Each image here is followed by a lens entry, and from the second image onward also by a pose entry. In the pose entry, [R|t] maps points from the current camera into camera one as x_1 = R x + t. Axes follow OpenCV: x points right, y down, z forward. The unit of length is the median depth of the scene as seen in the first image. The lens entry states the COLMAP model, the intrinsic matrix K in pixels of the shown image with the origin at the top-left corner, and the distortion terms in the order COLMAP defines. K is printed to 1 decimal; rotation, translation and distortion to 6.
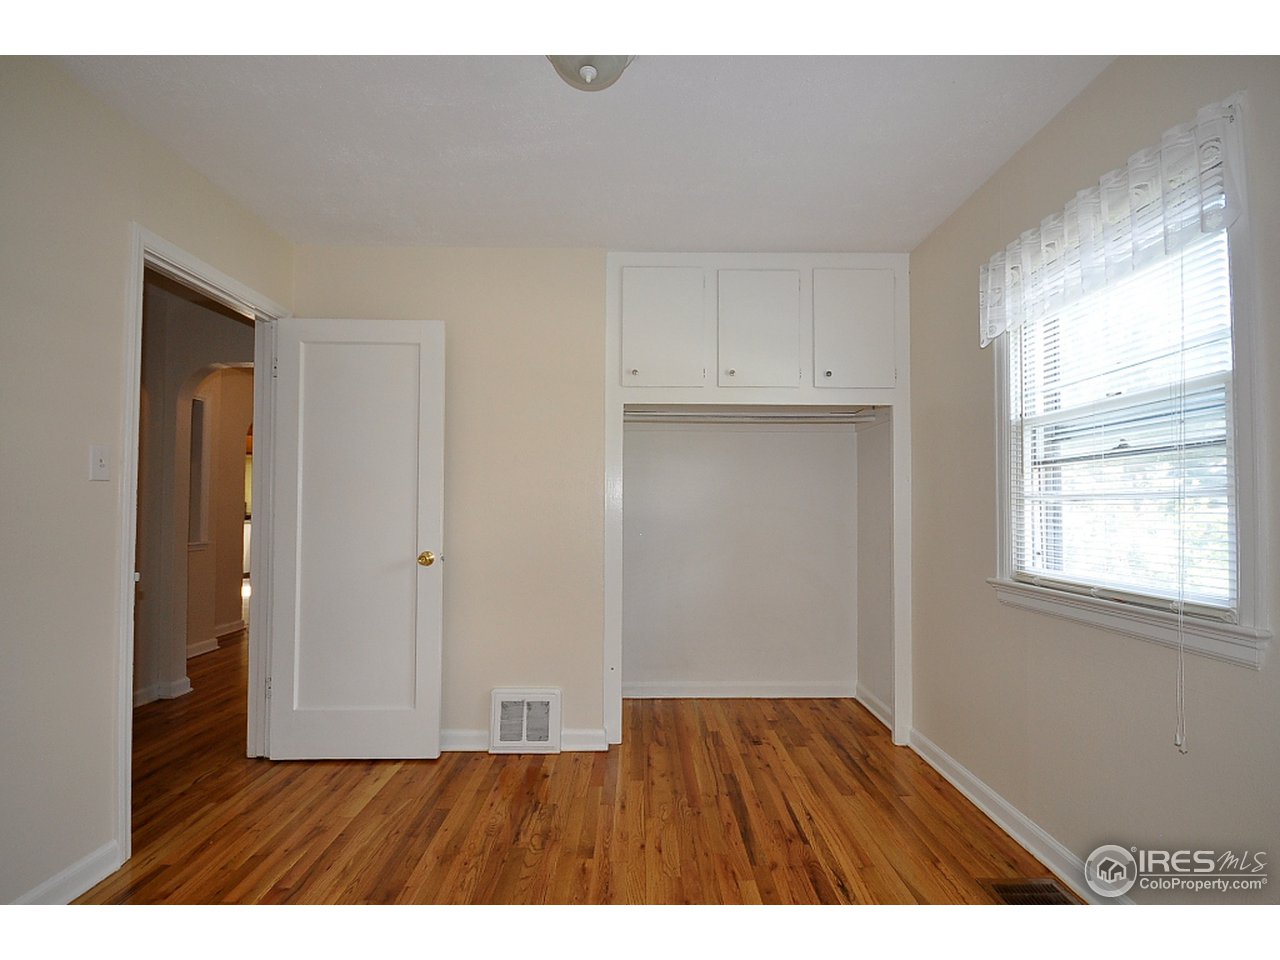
lens RADIAL K [[578.0, 0, 640.0], [0, 578.0, 480.0], [0, 0, 1]] dist [-0.000317, -0.000251]
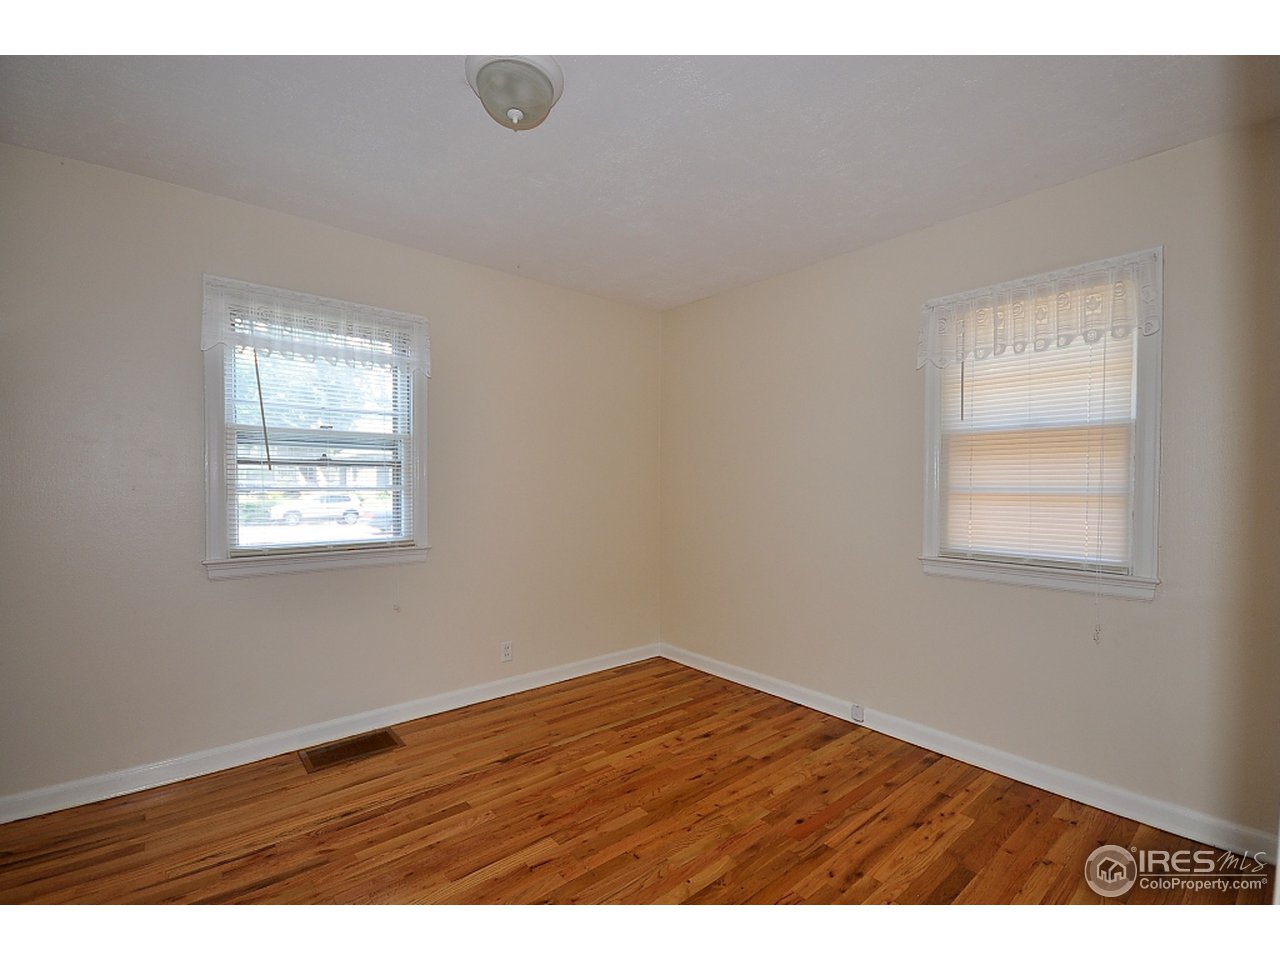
lens RADIAL K [[578.0, 0, 640.0], [0, 578.0, 480.0], [0, 0, 1]] dist [-0.000317, -0.000251]
pose [[-0.640188, -0.000623, 0.768218, -0.927590], [-0.041598, 0.998561, -0.033855, 0.021563], [-0.767091, -0.053630, -0.639292, 1.280928]]
